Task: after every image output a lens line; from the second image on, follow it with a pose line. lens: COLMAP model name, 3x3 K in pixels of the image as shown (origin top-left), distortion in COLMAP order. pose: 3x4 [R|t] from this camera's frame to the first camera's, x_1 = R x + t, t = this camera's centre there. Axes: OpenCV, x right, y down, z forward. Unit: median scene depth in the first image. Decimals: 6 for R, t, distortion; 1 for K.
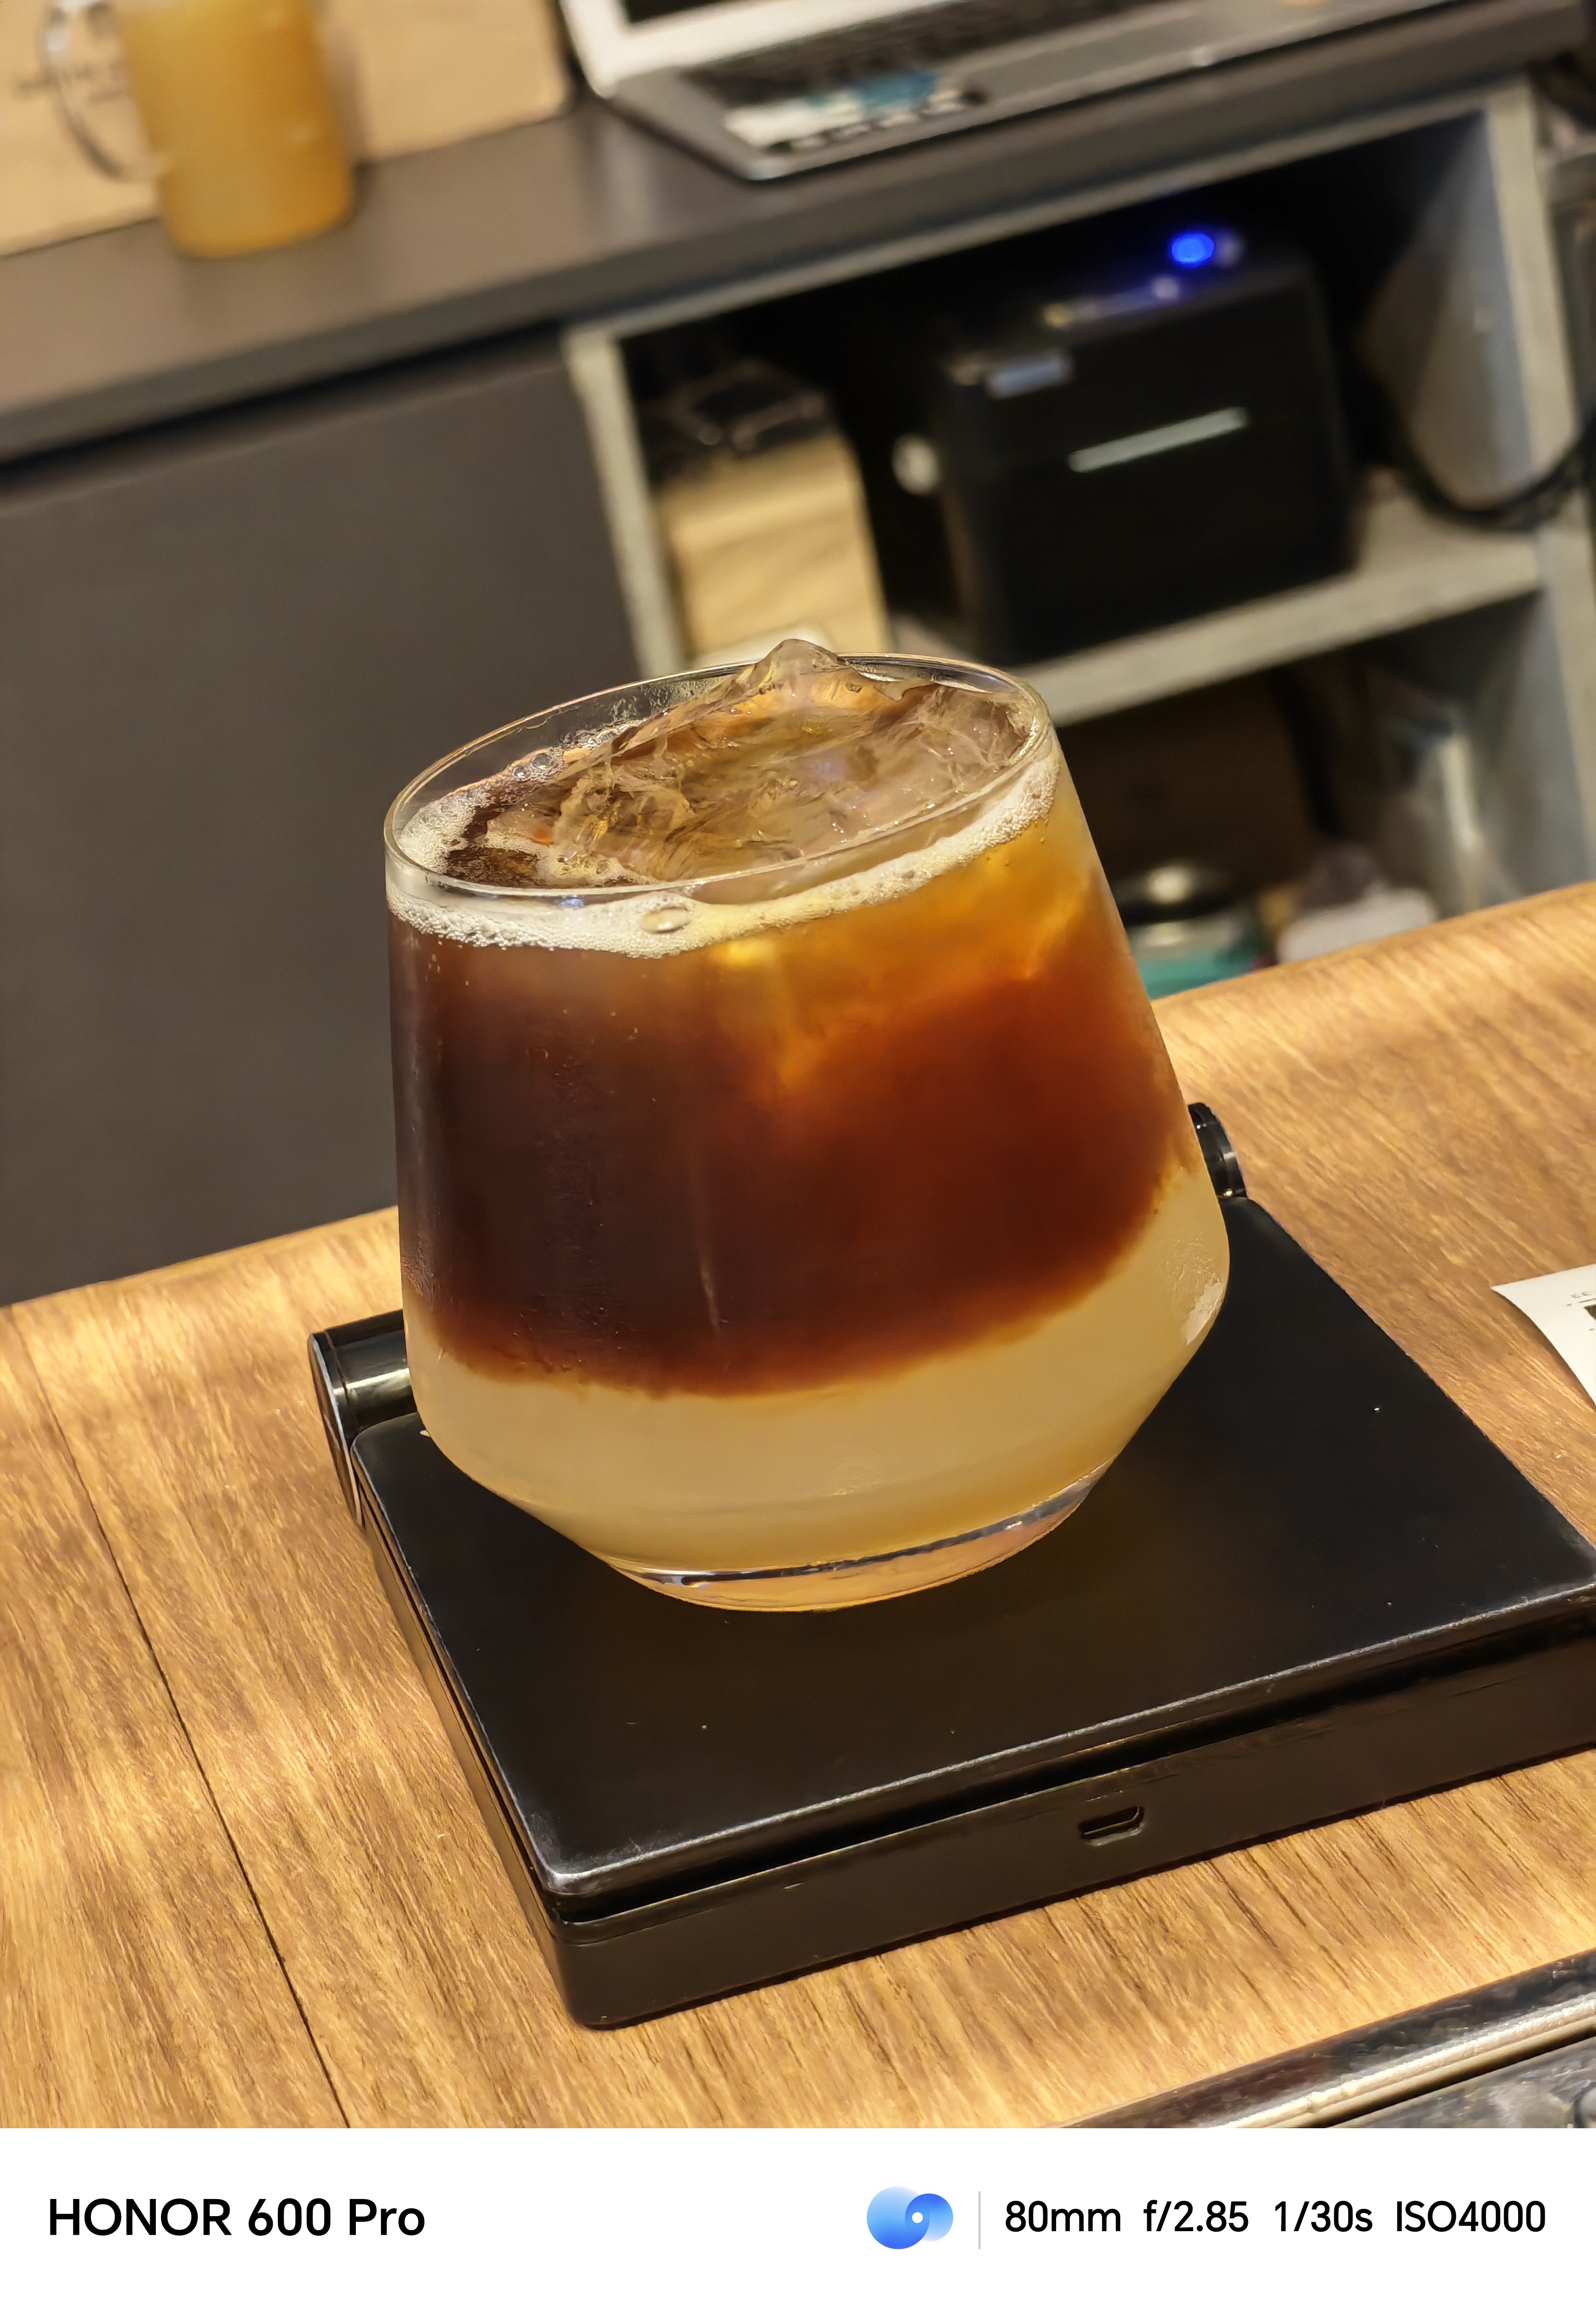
lens RADIAL K [[5578.8, 0, 798.0], [0, 5578.8, 1153.5], [0, 0, 1]] dist [0.246055, -0.339843]
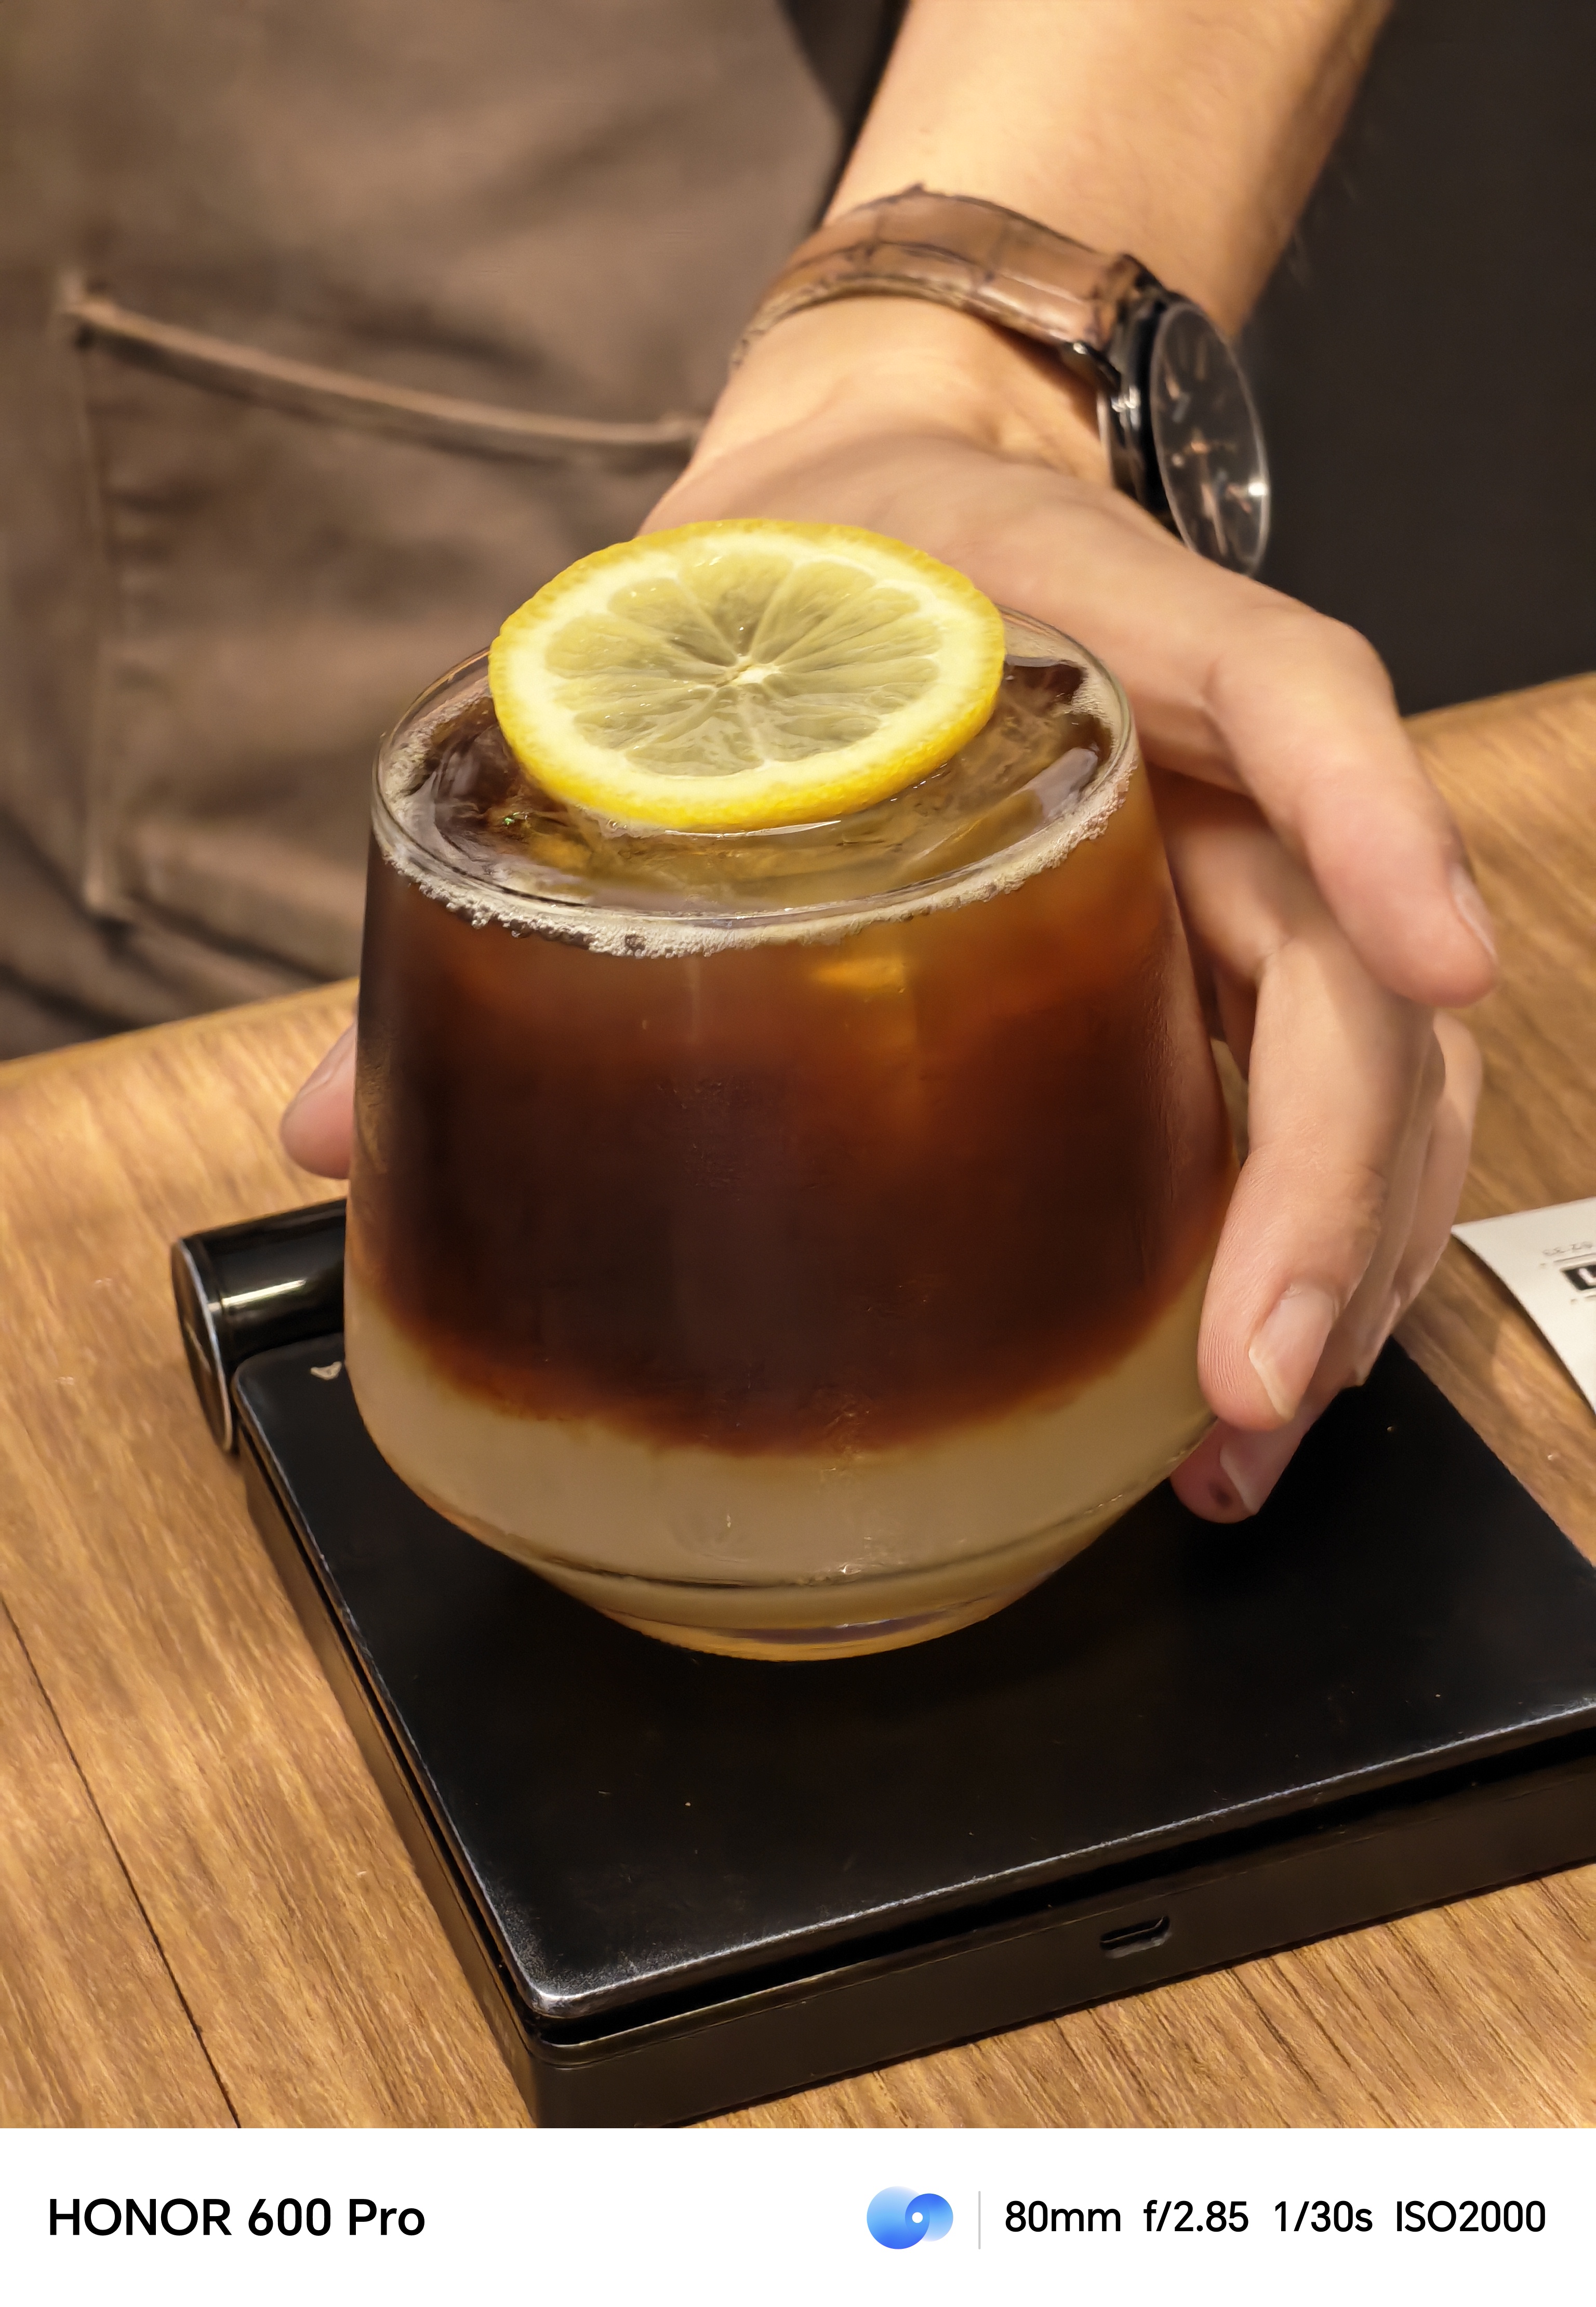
lens RADIAL K [[5578.8, 0, 798.0], [0, 5578.8, 1153.5], [0, 0, 1]] dist [0.246055, -0.339843]
pose [[0.992048, 0.046395, 0.116996, -0.106967], [-0.060640, 0.990762, 0.121301, -0.109414], [-0.110287, -0.127431, 0.985697, 0.116149]]
